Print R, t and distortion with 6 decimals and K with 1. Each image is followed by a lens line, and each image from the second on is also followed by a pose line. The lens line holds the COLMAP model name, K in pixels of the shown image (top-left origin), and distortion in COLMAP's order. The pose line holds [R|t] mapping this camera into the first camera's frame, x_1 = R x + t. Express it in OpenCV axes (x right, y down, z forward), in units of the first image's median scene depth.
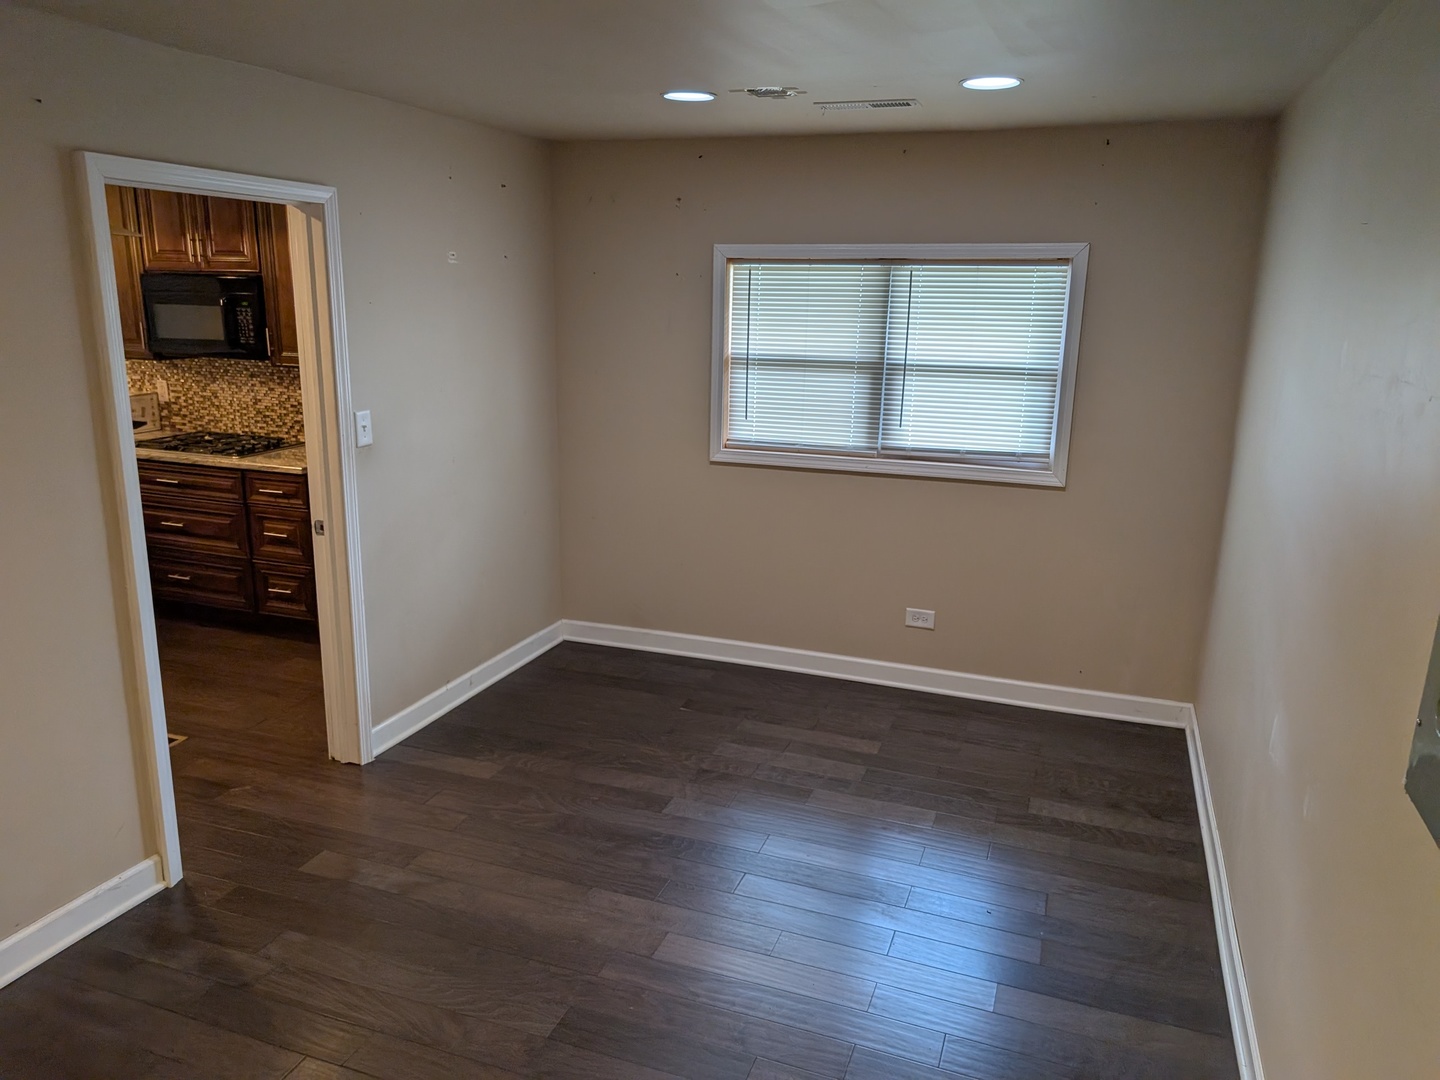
lens RADIAL K [[1037.0, 0, 725.2], [0, 1037.0, 545.6], [0, 0, 1]] dist [0.006143, 0.007317]
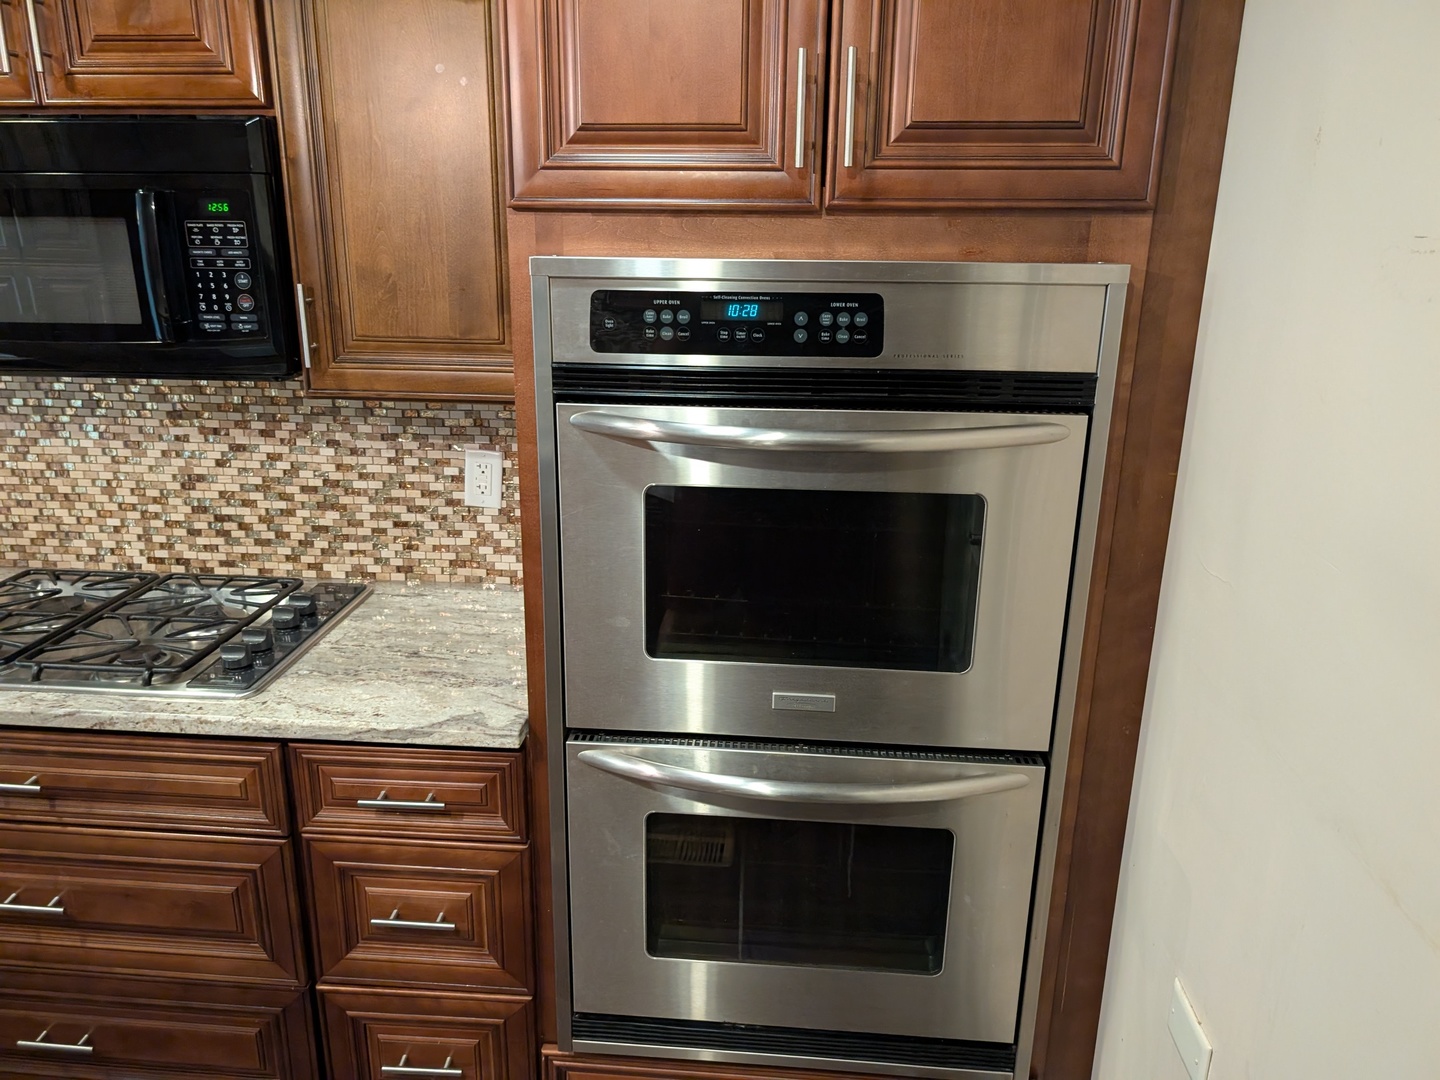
lens RADIAL K [[1037.0, 0, 714.0], [0, 1037.0, 536.0], [0, 0, 1]] dist [0.006143, 0.007317]
pose [[0.964781, -0.082869, 0.249659, -0.366588], [0.072747, 0.996120, 0.049520, -0.124557], [-0.252794, -0.029614, 0.967067, 0.590576]]
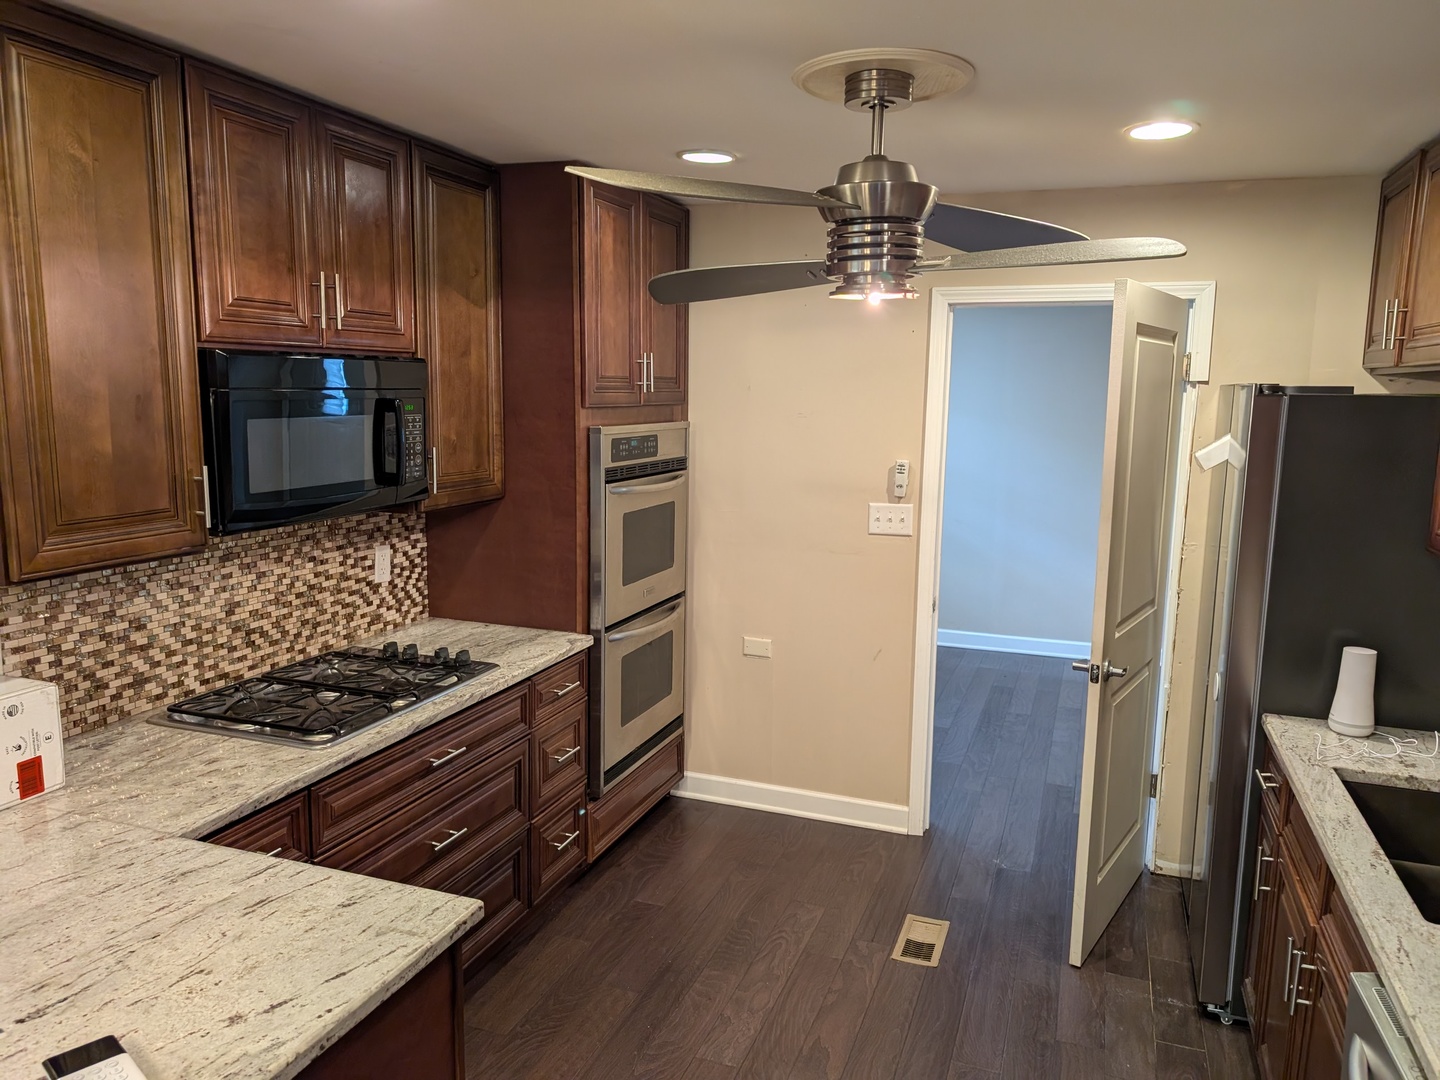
lens RADIAL K [[1037.0, 0, 717.5], [0, 1037.0, 542.0], [0, 0, 1]] dist [0.006143, 0.007317]
pose [[0.008259, -0.167795, 0.985787, -0.930852], [0.230896, 0.959501, 0.161386, -0.195939], [-0.972943, 0.226281, 0.046668, 0.753645]]
